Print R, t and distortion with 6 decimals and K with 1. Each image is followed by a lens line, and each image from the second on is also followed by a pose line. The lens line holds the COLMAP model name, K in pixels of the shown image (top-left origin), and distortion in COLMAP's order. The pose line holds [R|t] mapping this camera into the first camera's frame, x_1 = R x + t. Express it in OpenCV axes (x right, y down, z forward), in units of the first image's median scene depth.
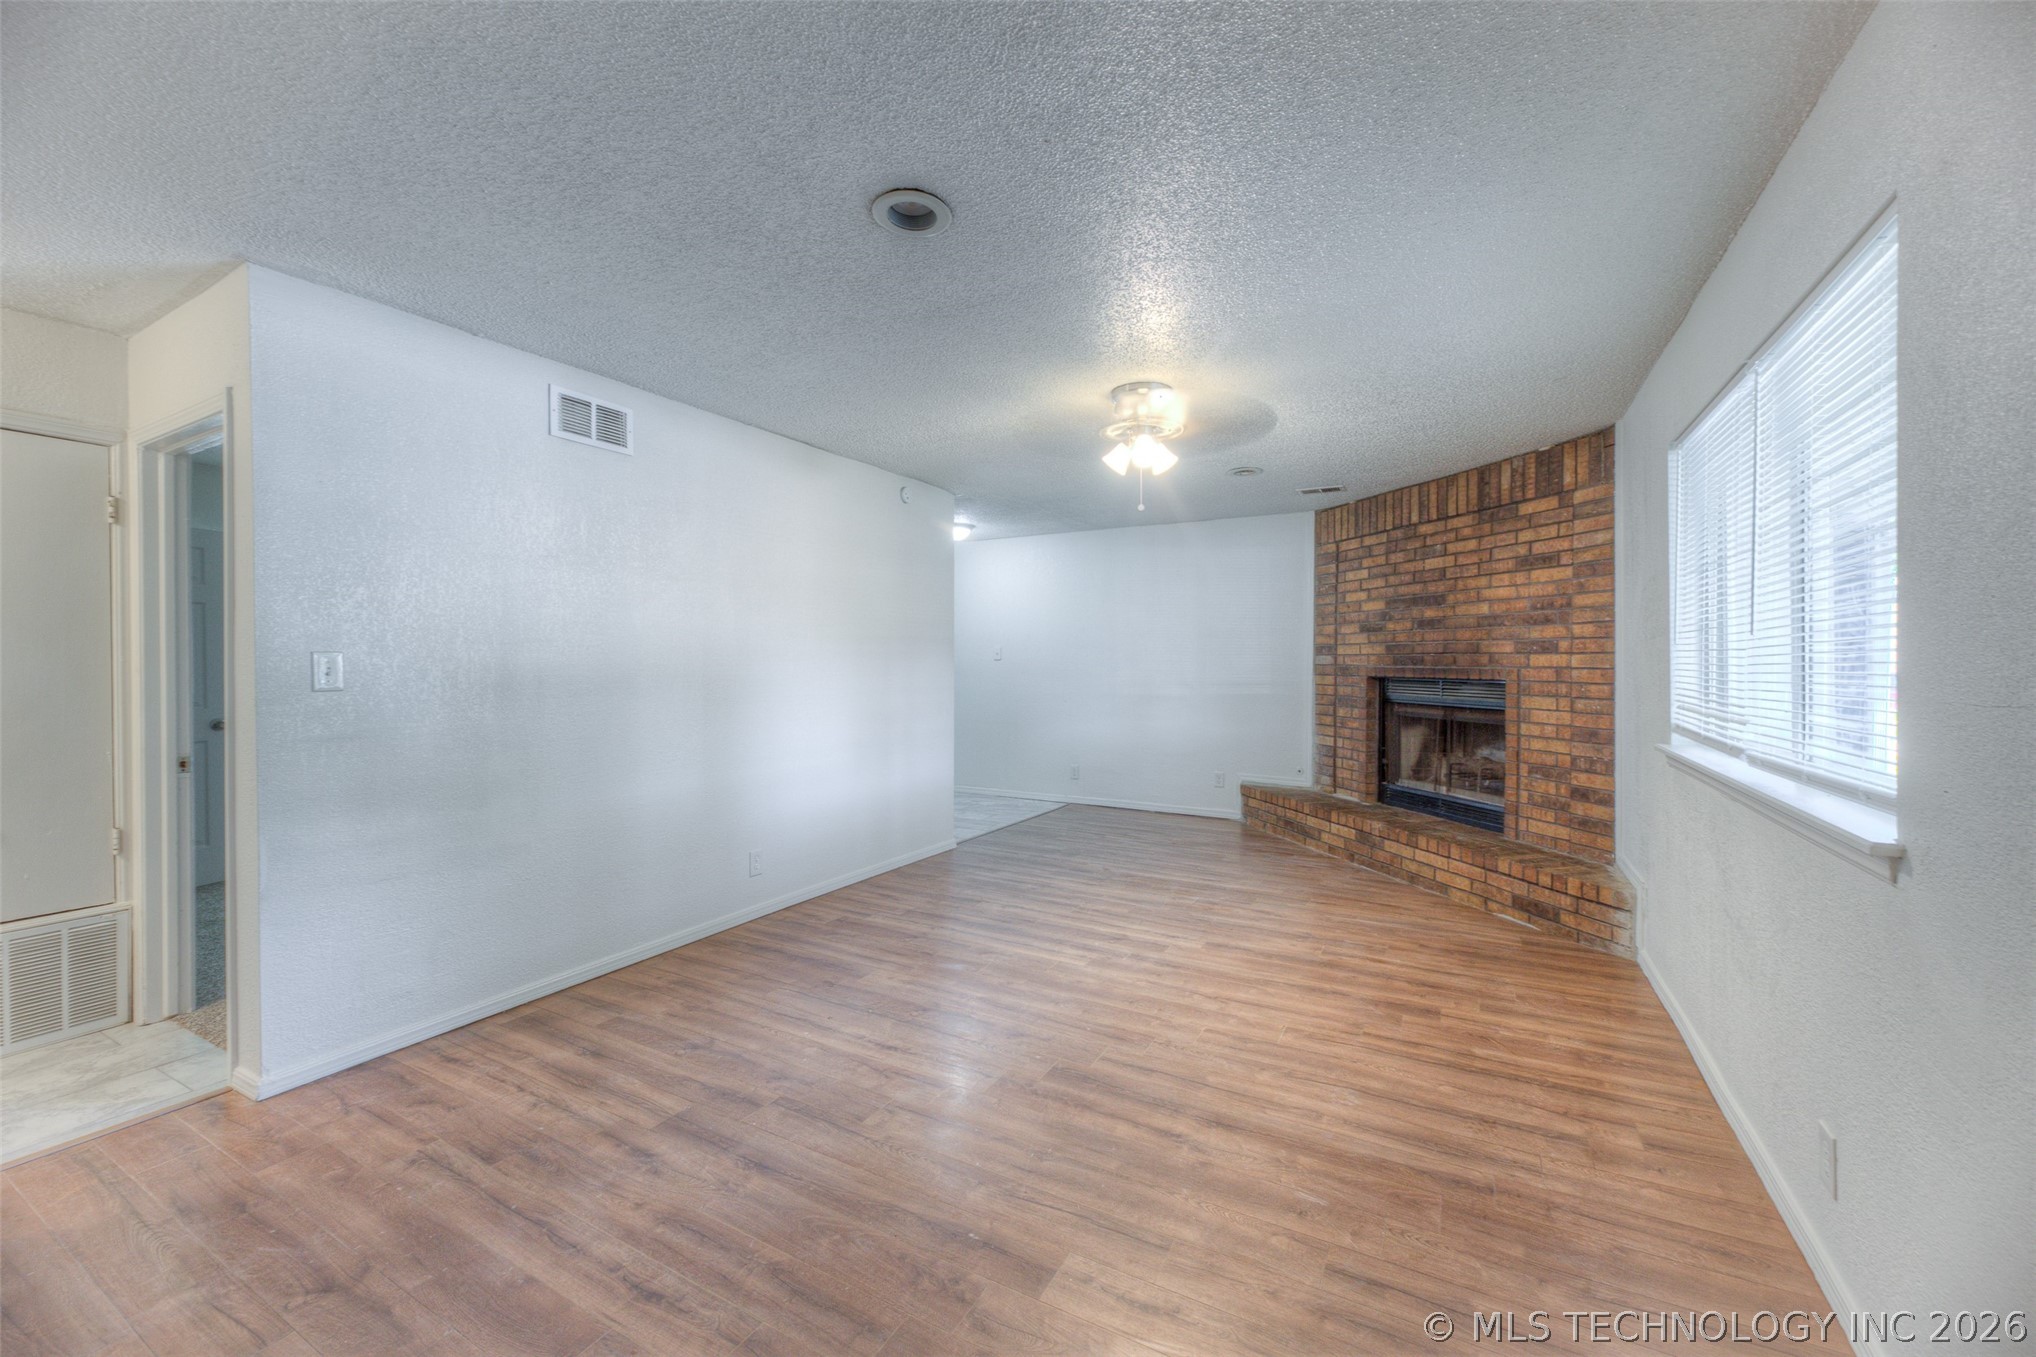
lens RADIAL K [[817.9, 0, 1023.2], [0, 817.9, 677.6], [0, 0, 1]] dist [0.006573, -0.000510]
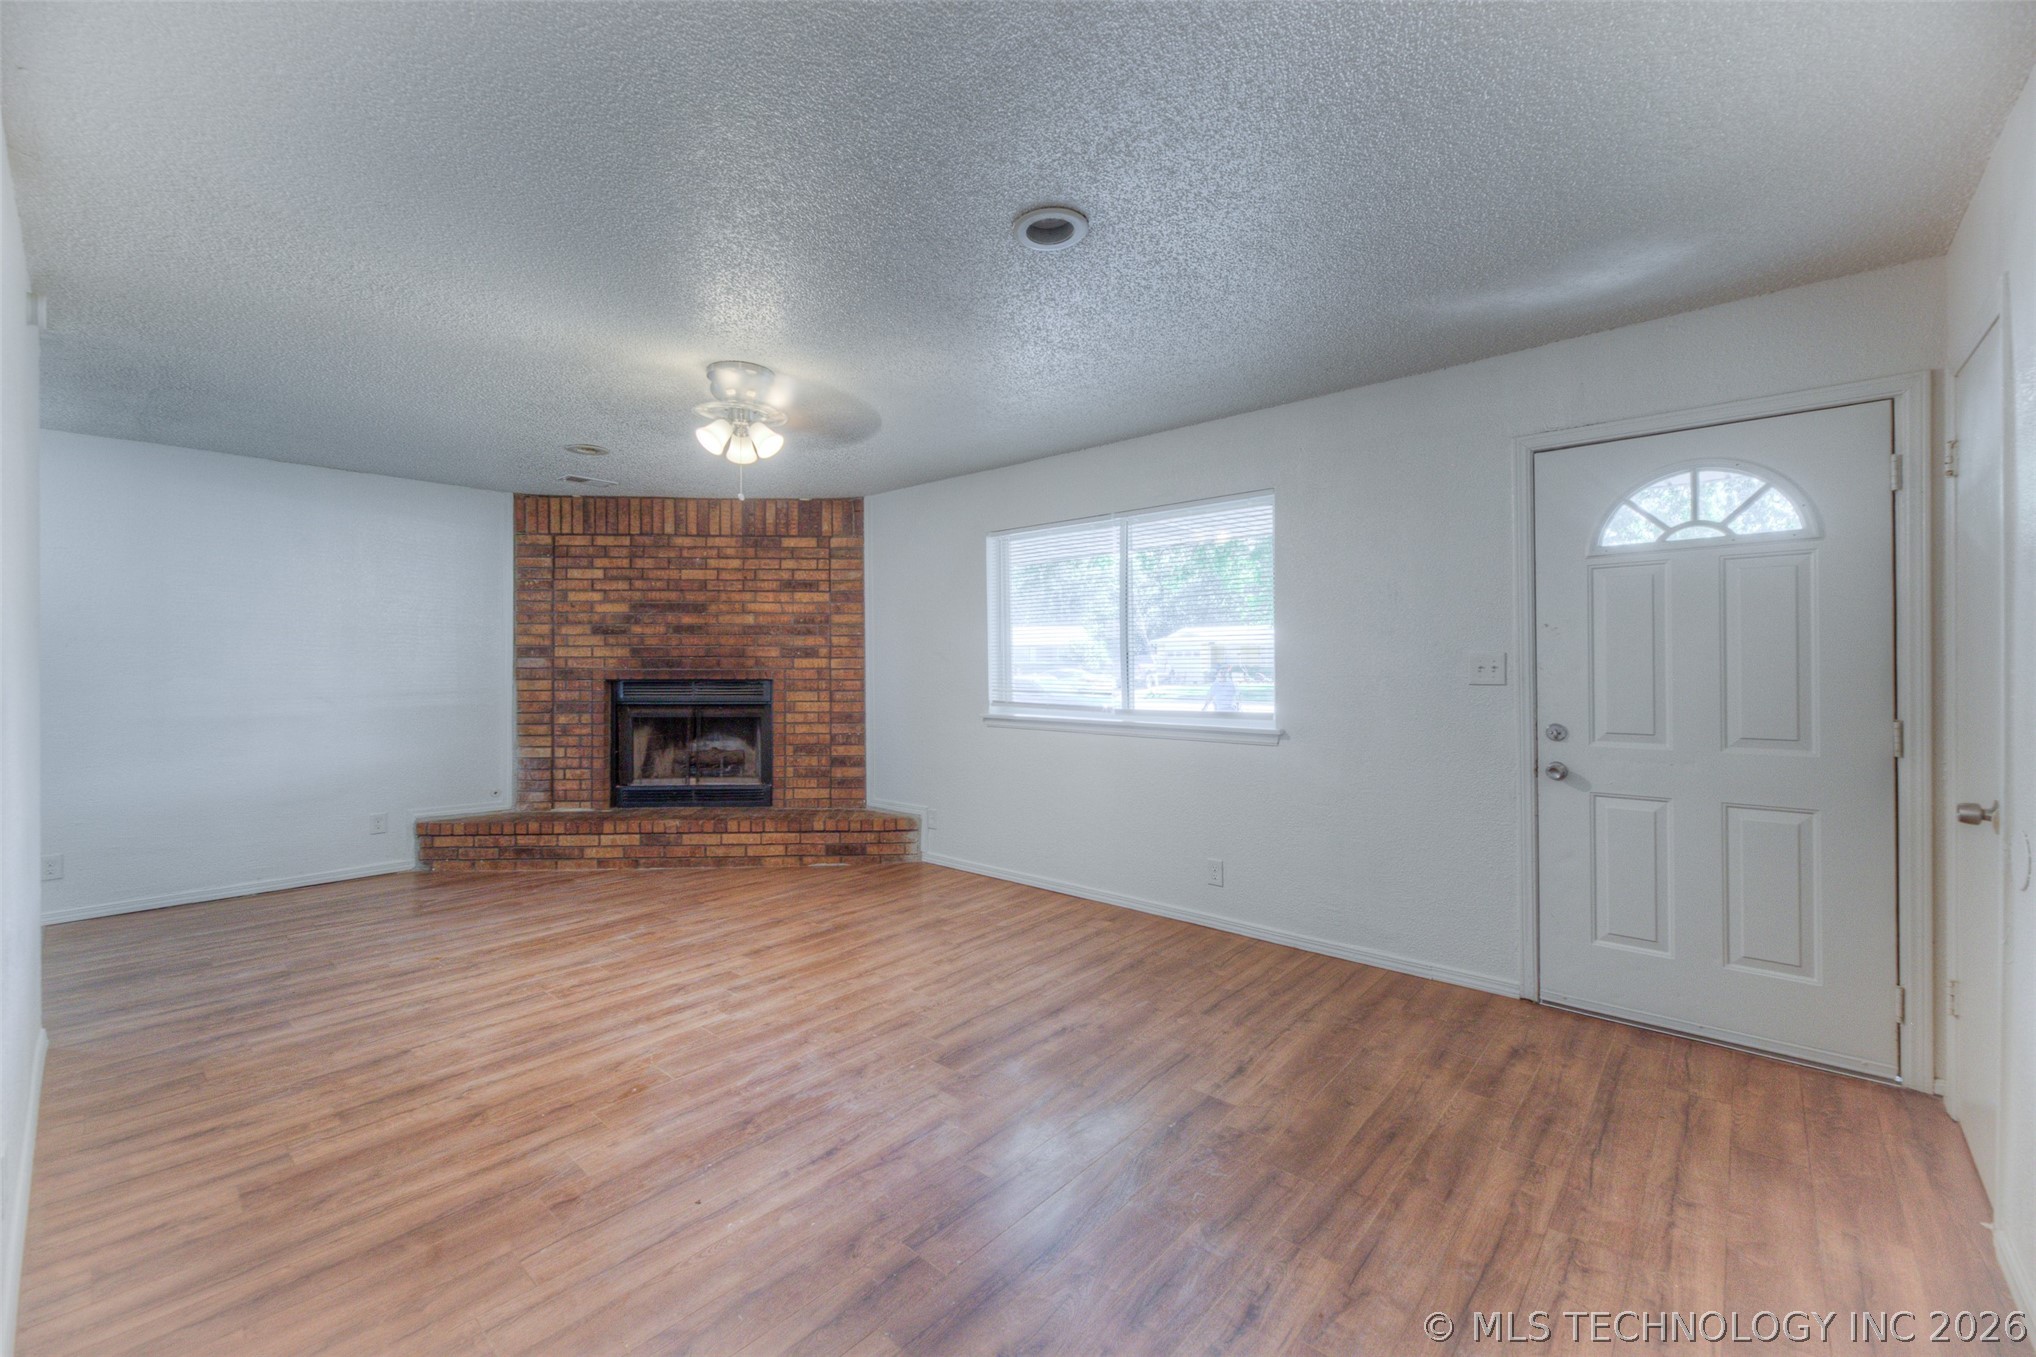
lens RADIAL K [[817.9, 0, 1023.2], [0, 817.9, 677.6], [0, 0, 1]] dist [0.006573, -0.000510]
pose [[0.205763, -0.017832, 0.978439, -0.547718], [0.021653, 0.999672, 0.013665, -0.008447], [-0.978362, 0.018374, 0.206082, 0.397461]]
